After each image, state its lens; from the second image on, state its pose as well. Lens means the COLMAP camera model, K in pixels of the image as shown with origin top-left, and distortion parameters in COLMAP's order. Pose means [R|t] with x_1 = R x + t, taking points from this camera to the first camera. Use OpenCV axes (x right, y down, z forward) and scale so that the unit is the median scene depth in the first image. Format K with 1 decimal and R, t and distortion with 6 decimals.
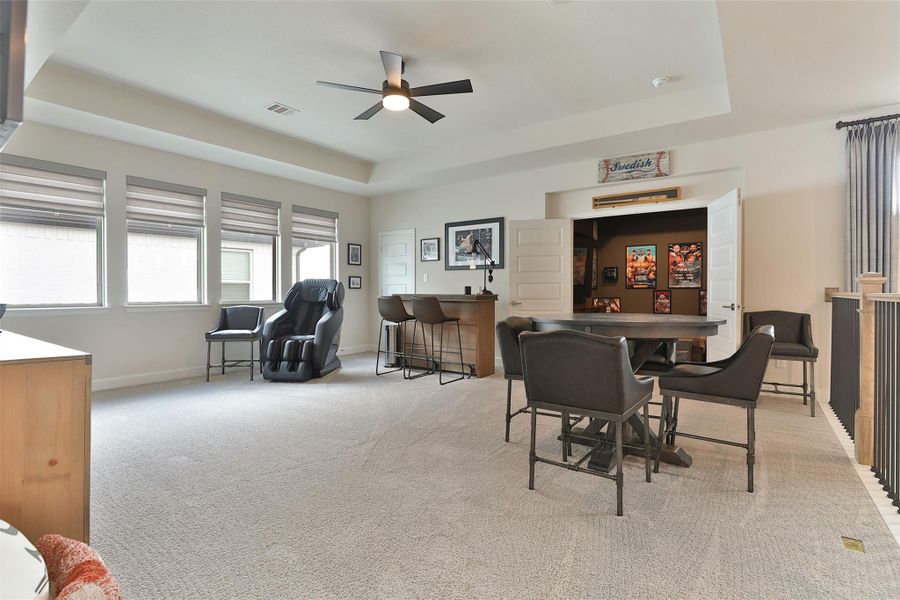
lens RADIAL K [[432.4, 0, 451.3], [0, 432.4, 296.7], [0, 0, 1]] dist [-0.032863, 0.001493]
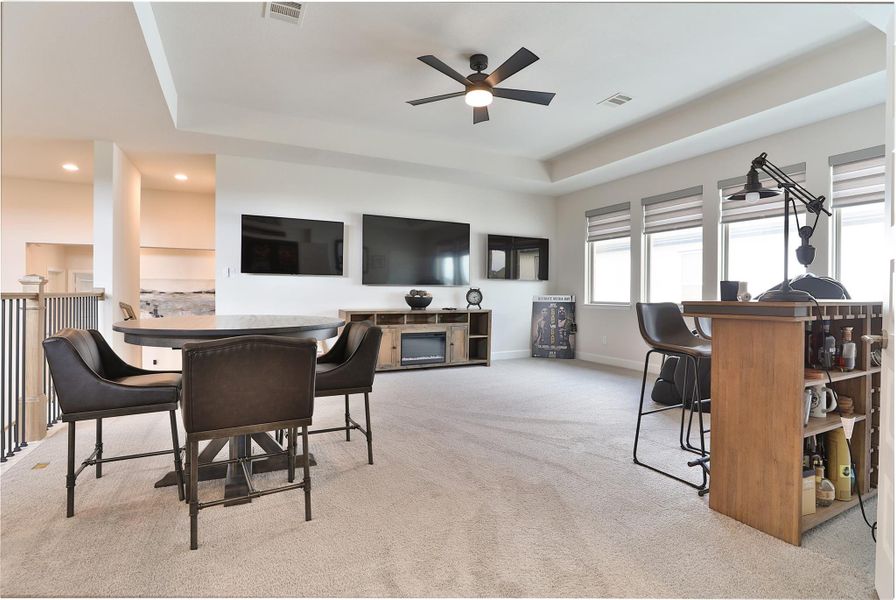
lens RADIAL K [[430.5, 0, 449.3], [0, 430.5, 296.7], [0, 0, 1]] dist [-0.032863, 0.001493]
pose [[-0.433797, 0.002597, -0.901007, 0.541829], [-0.000592, 0.999995, 0.003167, -0.010881], [0.901011, 0.001908, -0.433793, 0.956863]]
